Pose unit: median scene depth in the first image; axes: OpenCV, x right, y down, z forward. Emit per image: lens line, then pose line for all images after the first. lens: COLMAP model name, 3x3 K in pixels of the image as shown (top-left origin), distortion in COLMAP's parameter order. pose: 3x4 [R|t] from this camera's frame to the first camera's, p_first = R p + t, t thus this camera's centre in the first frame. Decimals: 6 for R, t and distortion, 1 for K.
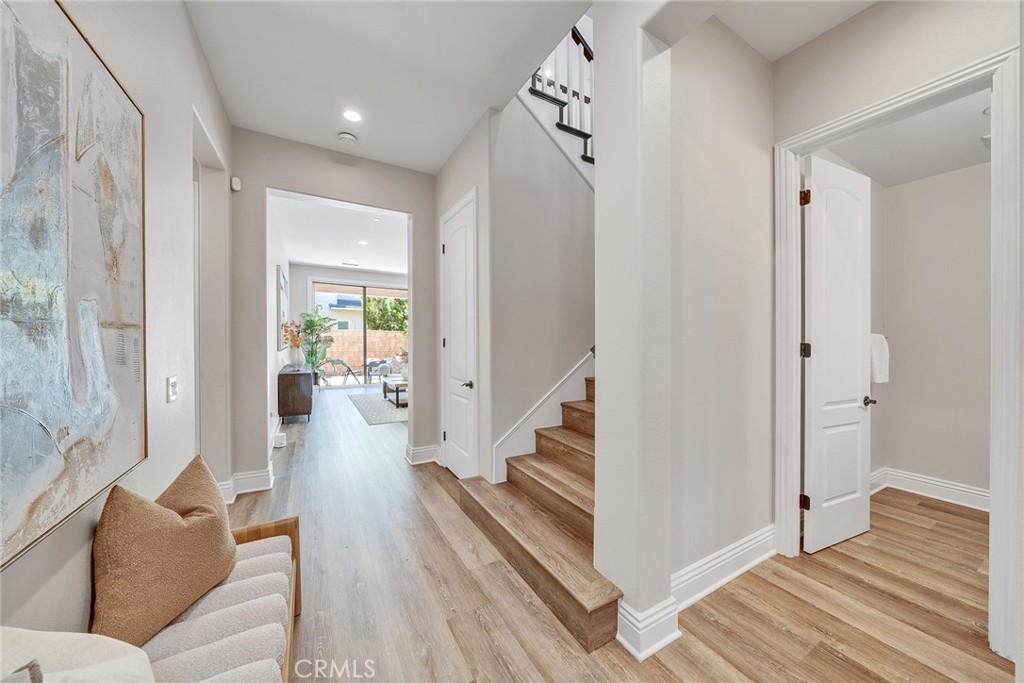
lens RADIAL K [[348.9, 0, 517.8], [0, 348.9, 346.3], [0, 0, 1]] dist [-0.004741, 0.000371]
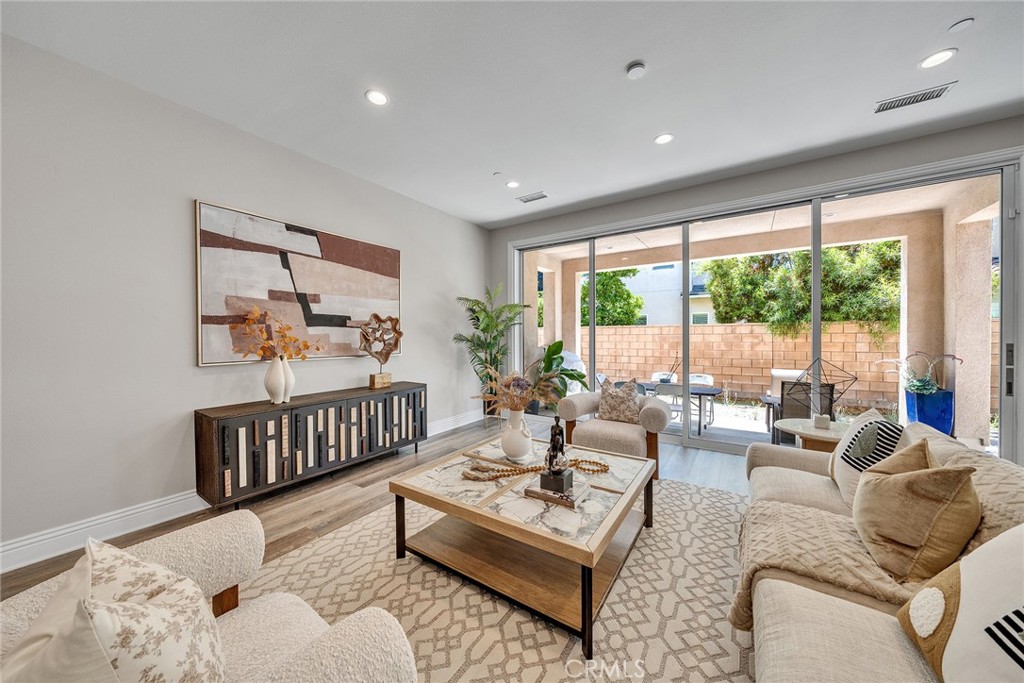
lens RADIAL K [[348.9, 0, 507.2], [0, 348.9, 344.6], [0, 0, 1]] dist [-0.004741, 0.000371]
pose [[0.417572, 0.005055, -0.908630, -0.009344], [-0.007417, 0.999970, 0.002155, -0.007648], [0.908614, 0.005840, 0.417597, 0.420748]]
